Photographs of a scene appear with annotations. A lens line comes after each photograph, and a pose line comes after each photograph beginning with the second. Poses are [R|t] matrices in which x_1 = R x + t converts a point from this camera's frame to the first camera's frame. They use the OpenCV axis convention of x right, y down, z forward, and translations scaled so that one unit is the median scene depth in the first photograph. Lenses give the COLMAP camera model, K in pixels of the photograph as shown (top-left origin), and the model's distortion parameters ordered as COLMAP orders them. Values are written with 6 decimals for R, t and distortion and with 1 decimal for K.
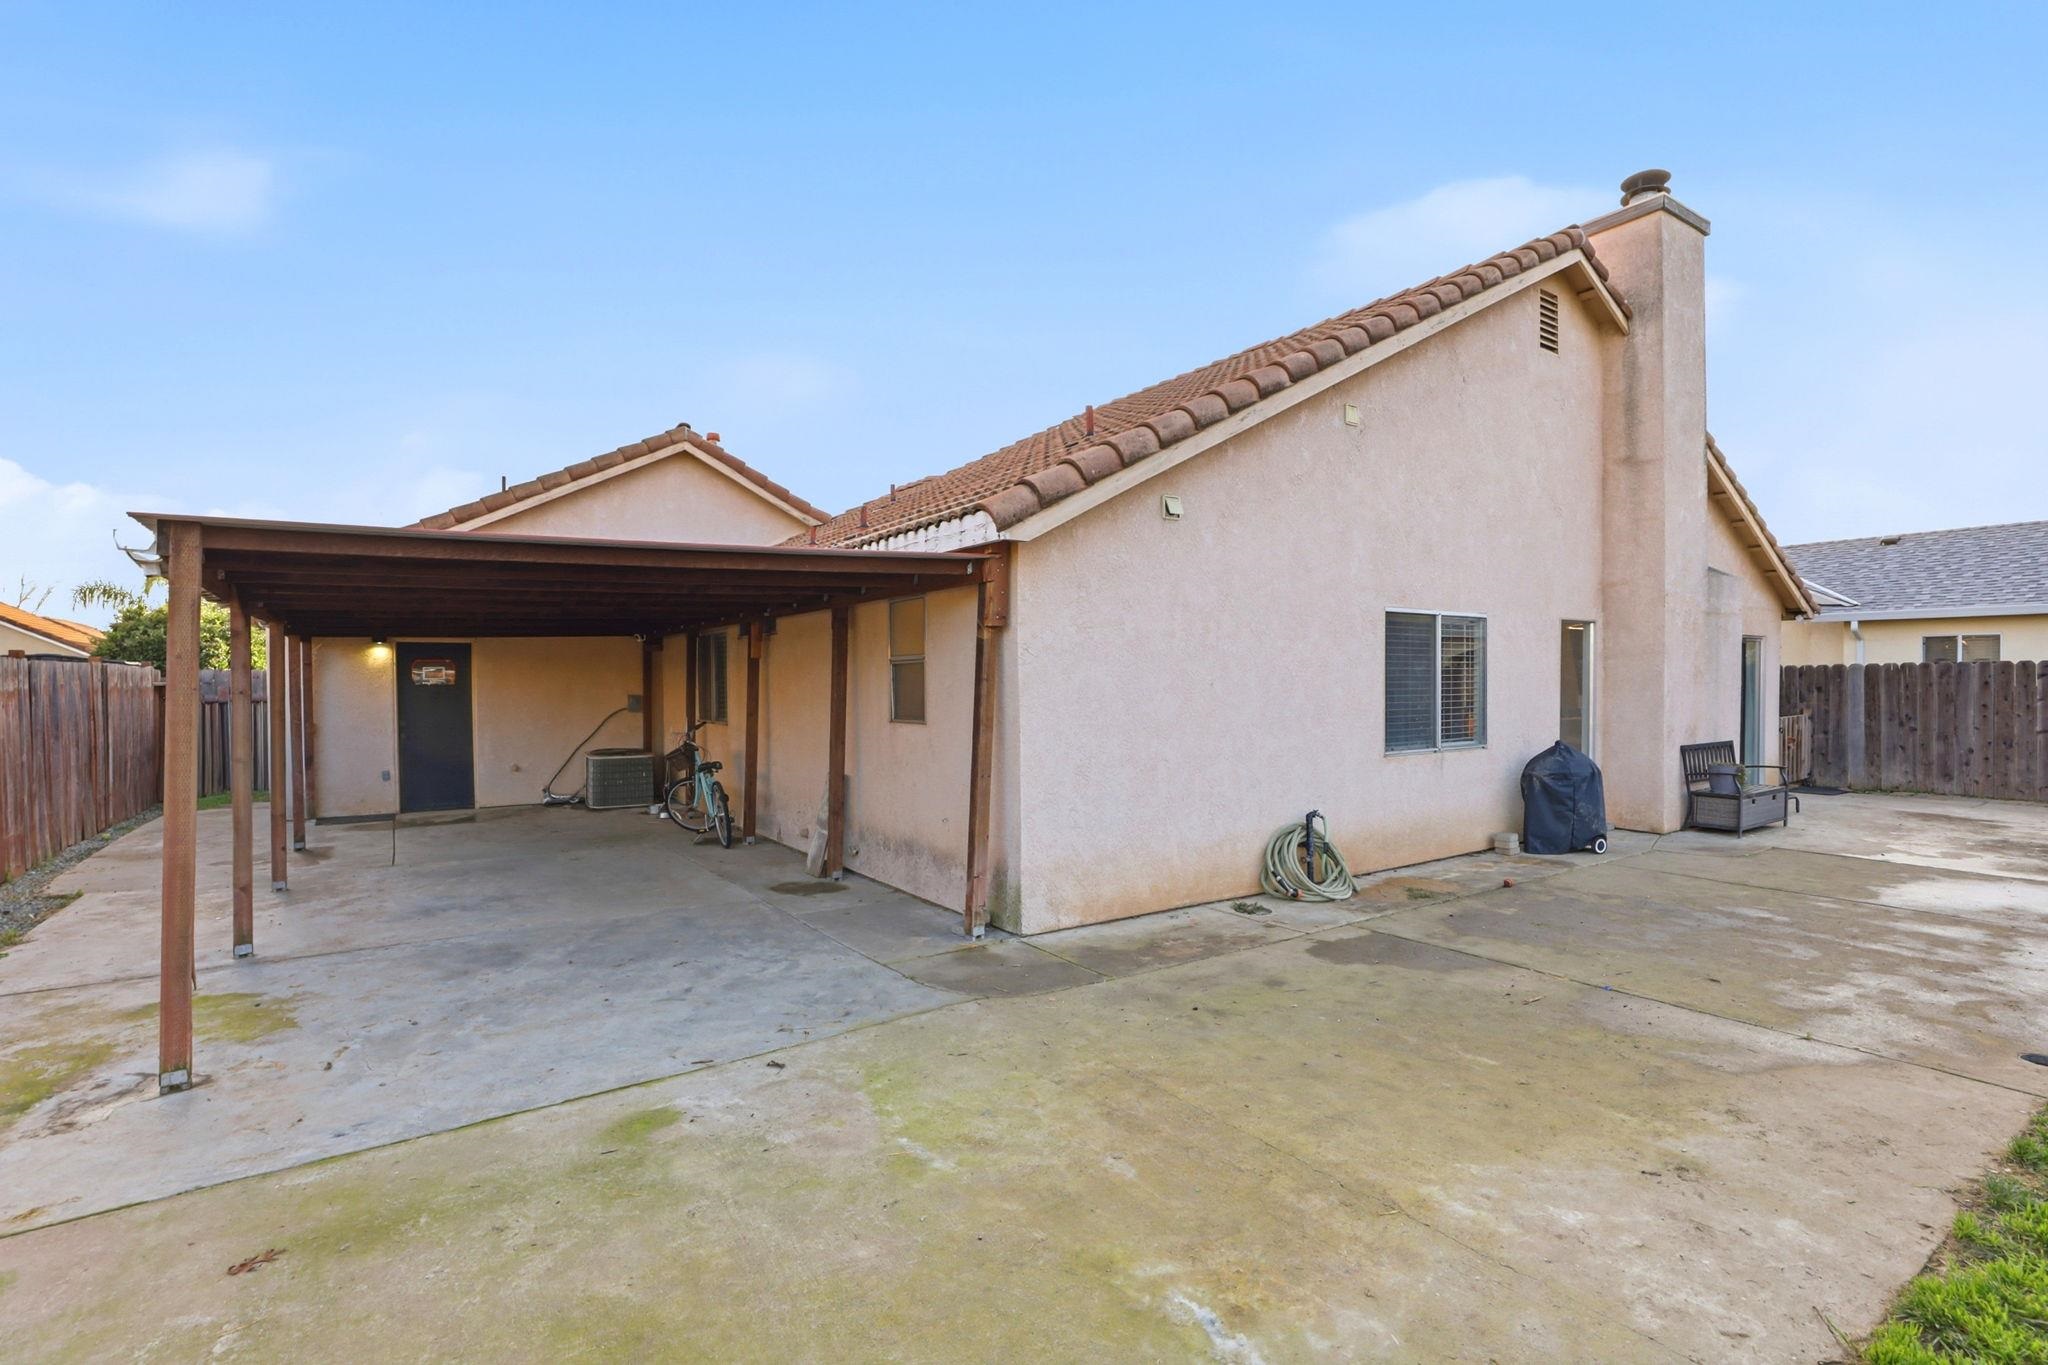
lens RADIAL K [[945.9, 0, 1020.6], [0, 945.9, 689.9], [0, 0, 1]] dist [-0.043412, 0.012049]
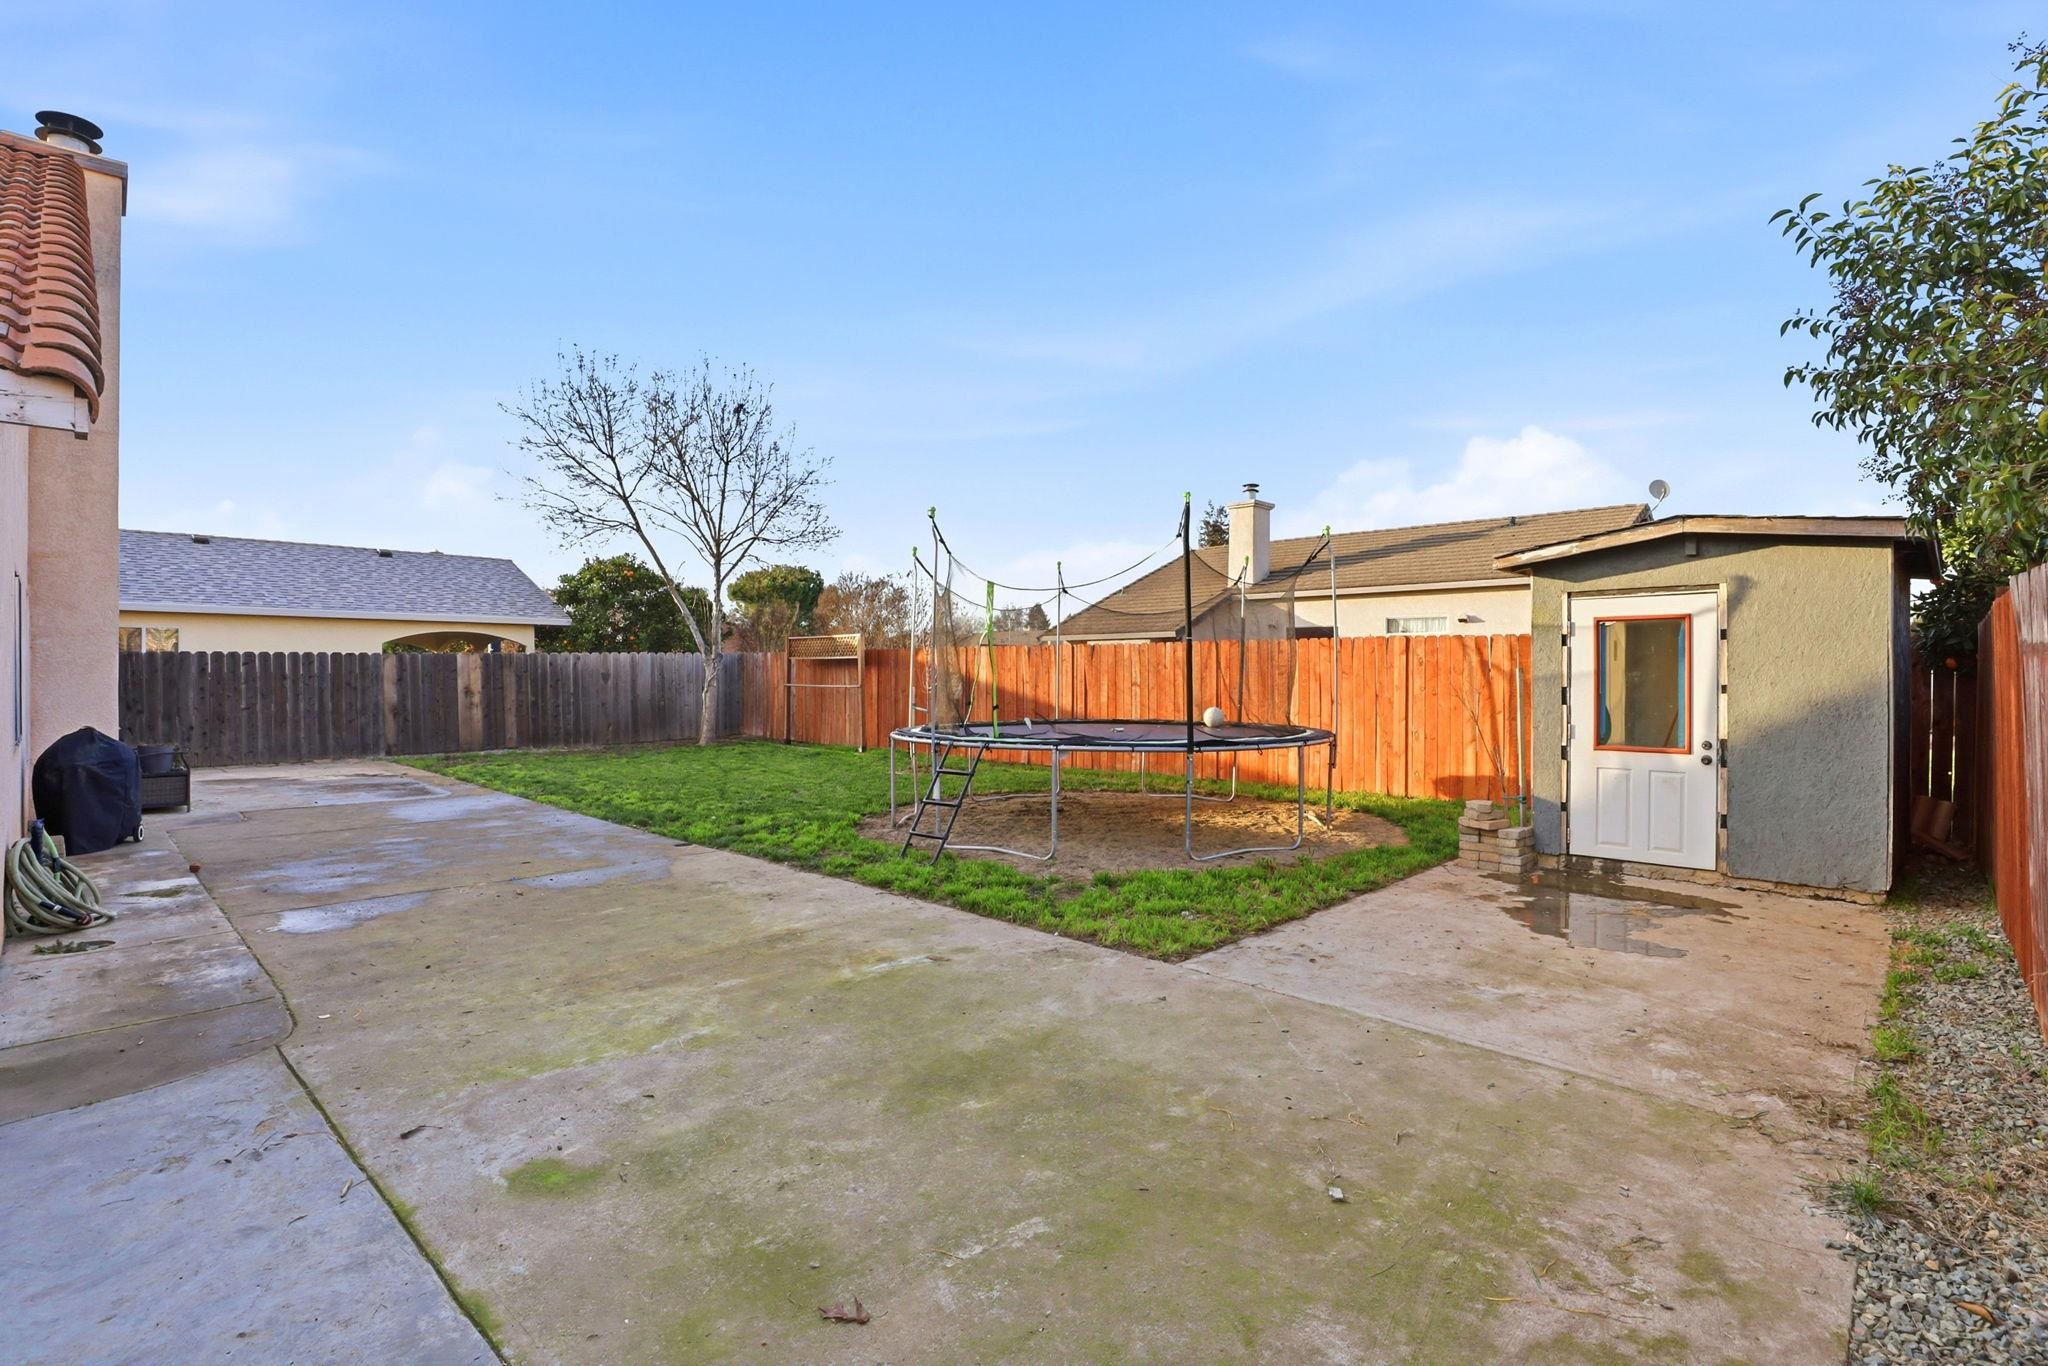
lens RADIAL K [[945.9, 0, 1018.4], [0, 945.9, 674.1], [0, 0, 1]] dist [-0.043412, 0.012049]
pose [[-0.182934, 0.000289, 0.983125, -1.224899], [0.010463, 0.999944, 0.001653, 0.030076], [-0.983069, 0.010589, -0.182927, 0.715757]]
